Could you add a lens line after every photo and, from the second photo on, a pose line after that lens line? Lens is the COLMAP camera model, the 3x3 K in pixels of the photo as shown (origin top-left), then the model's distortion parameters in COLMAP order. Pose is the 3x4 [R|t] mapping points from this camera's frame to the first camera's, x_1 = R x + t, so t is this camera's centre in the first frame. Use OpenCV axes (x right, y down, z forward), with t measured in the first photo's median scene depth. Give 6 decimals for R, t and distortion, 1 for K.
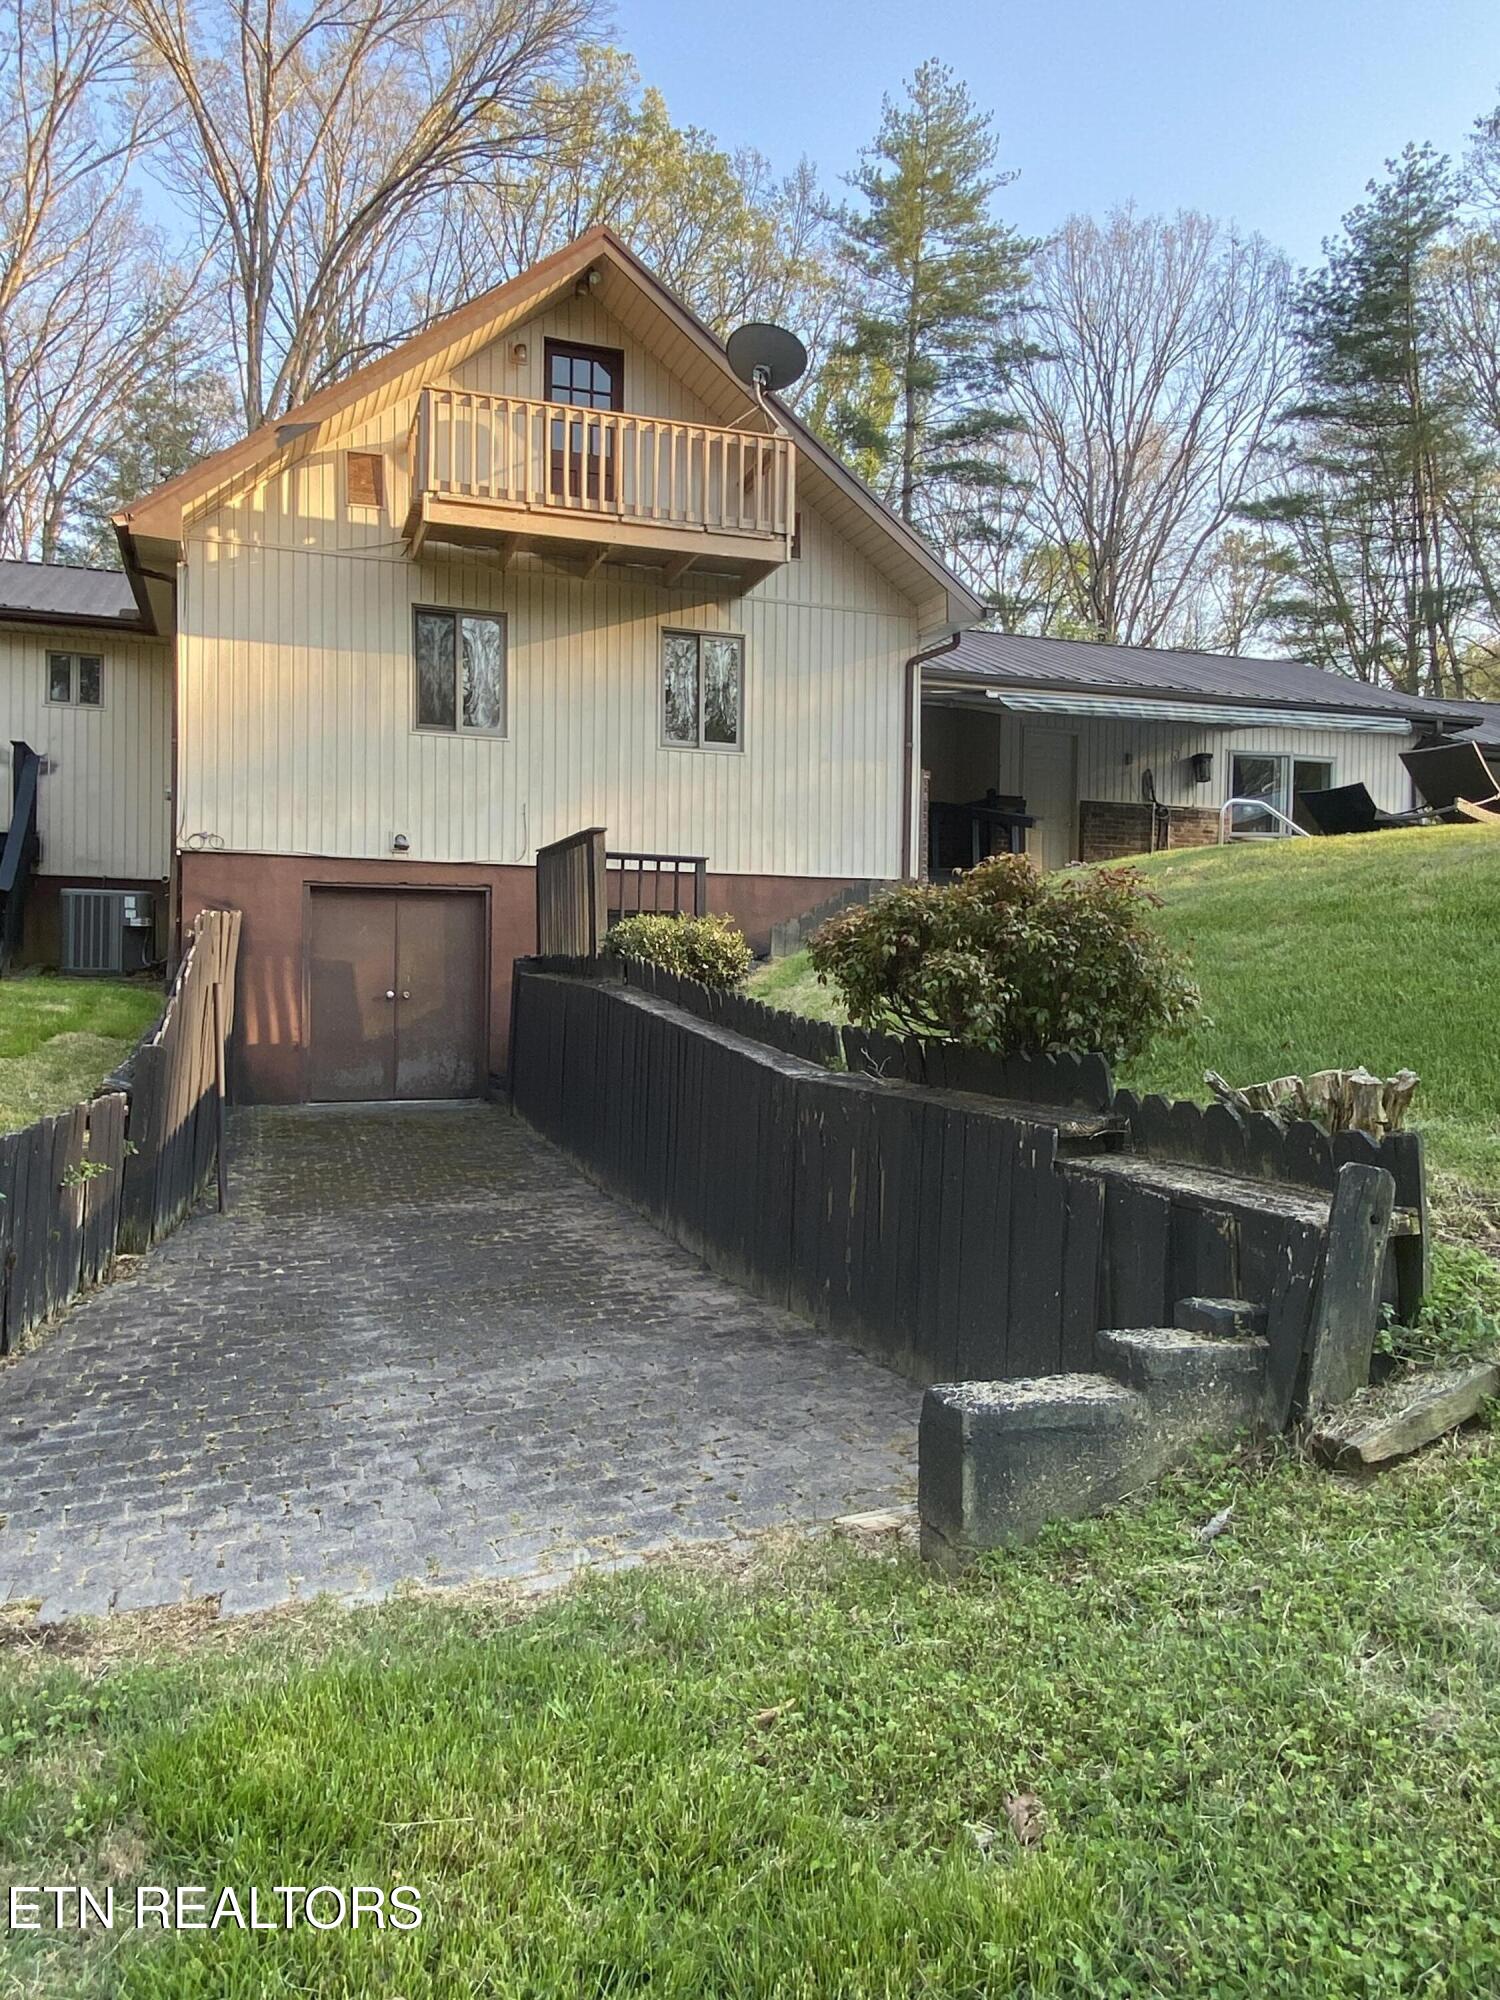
lens RADIAL K [[1383.9, 0, 750.0], [0, 1383.9, 1000.0], [0, 0, 1]] dist [0.050164, -0.053011]
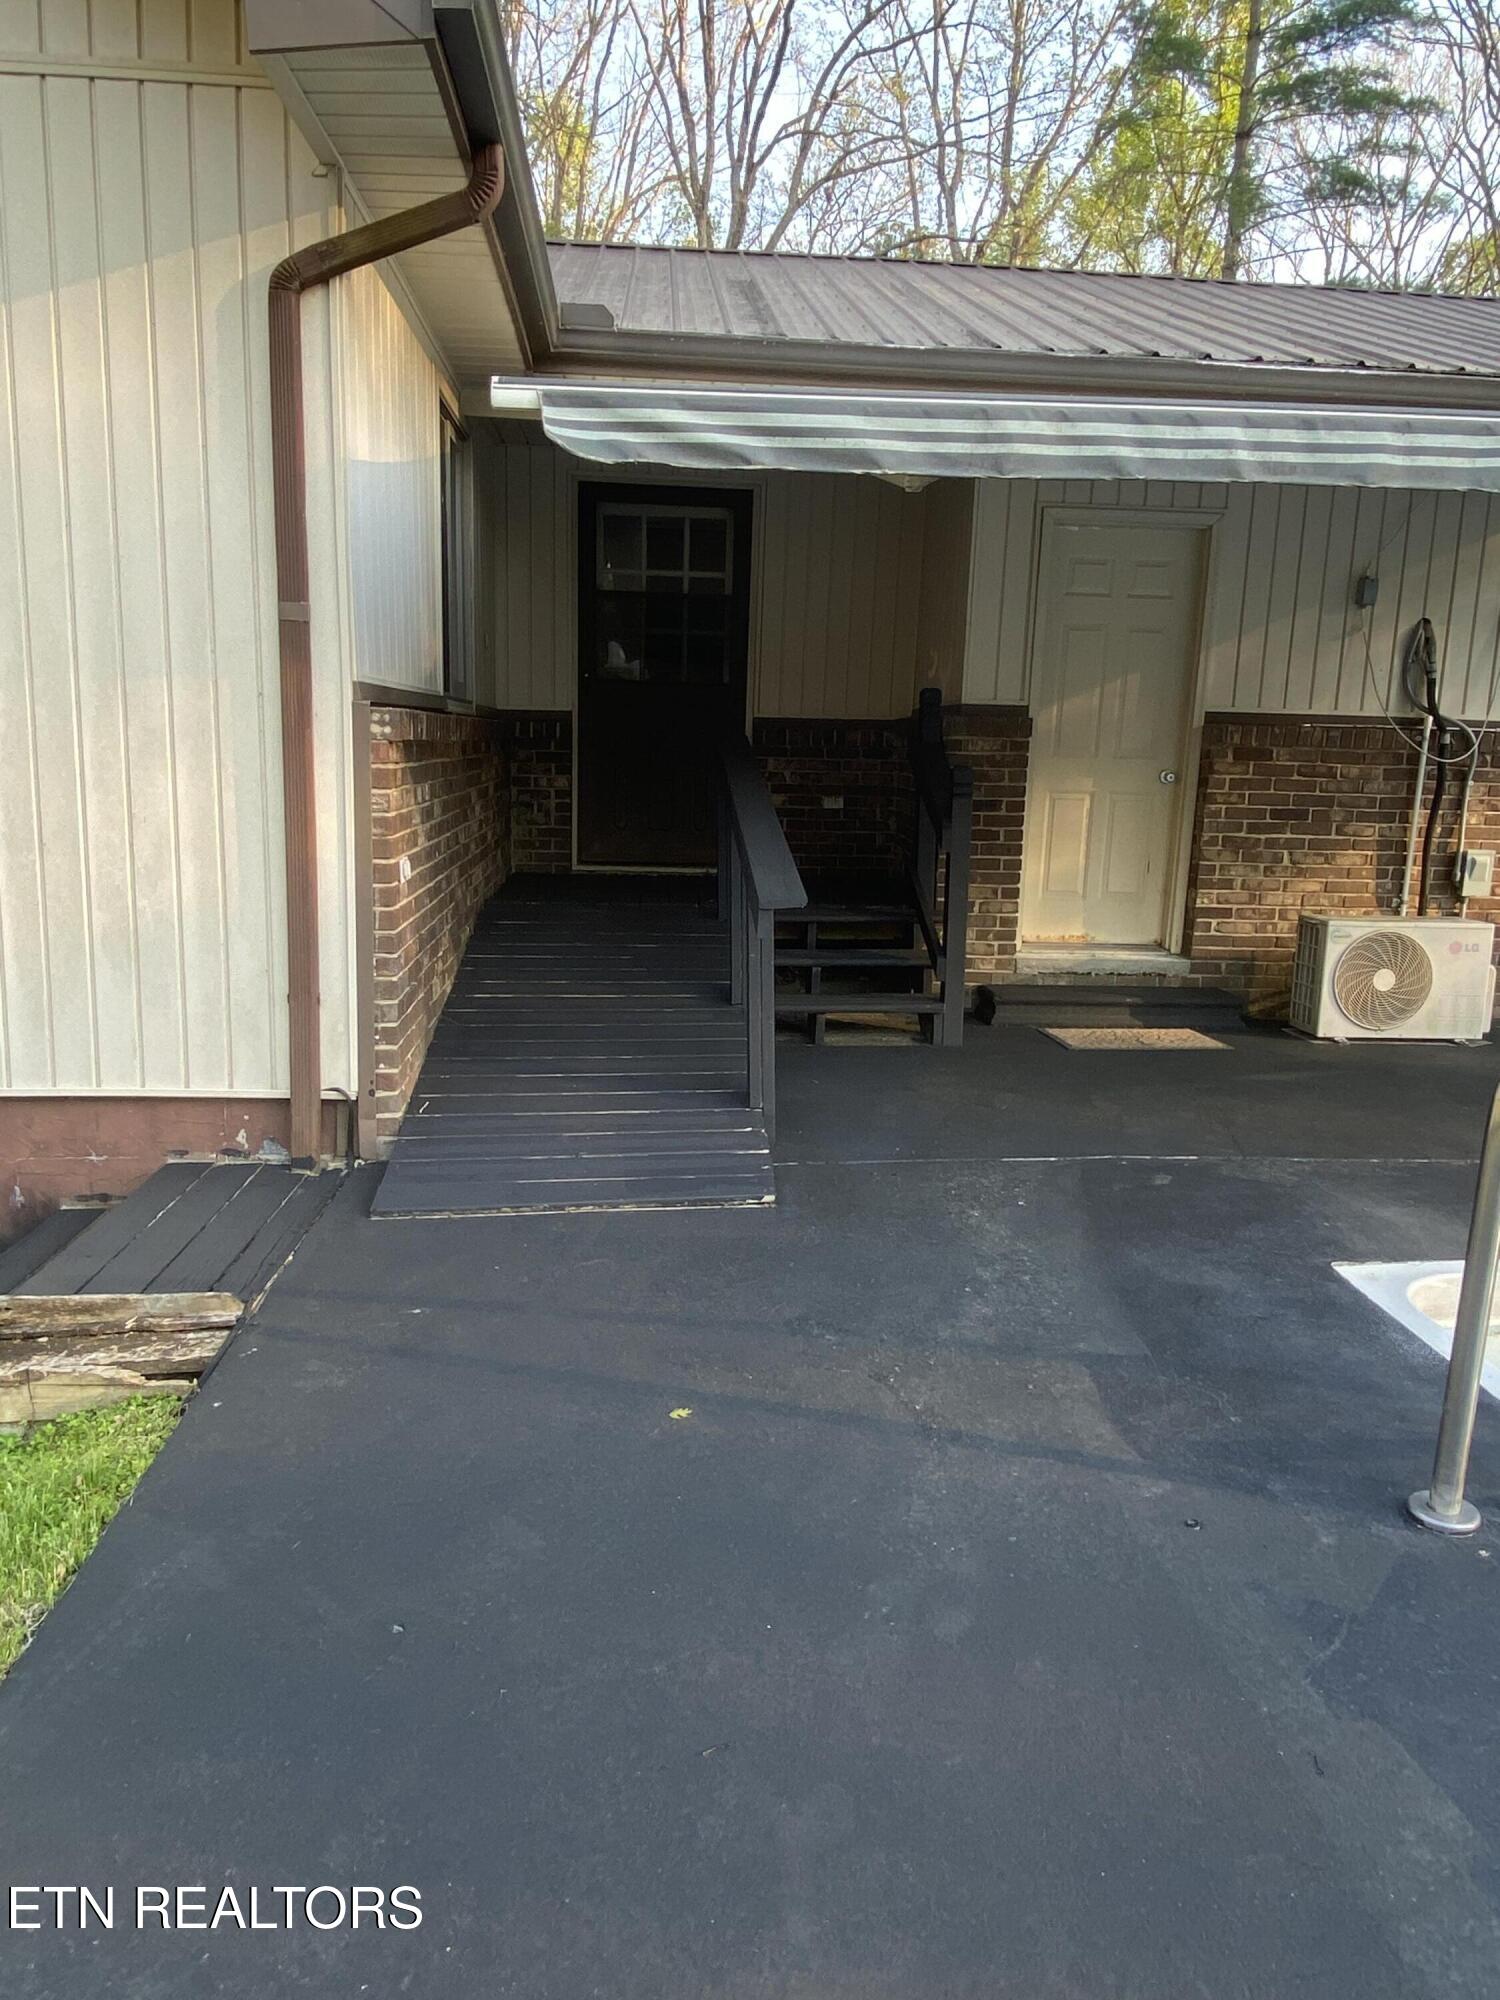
lens RADIAL K [[1320.3, 0, 750.8], [0, 1320.3, 963.3], [0, 0, 1]] dist [0.048219, -0.031515]
pose [[0.964101, 0.065767, -0.257262, 0.082259], [-0.026498, 0.987835, 0.153233, -0.048614], [0.264210, -0.140915, 0.954115, 0.236171]]
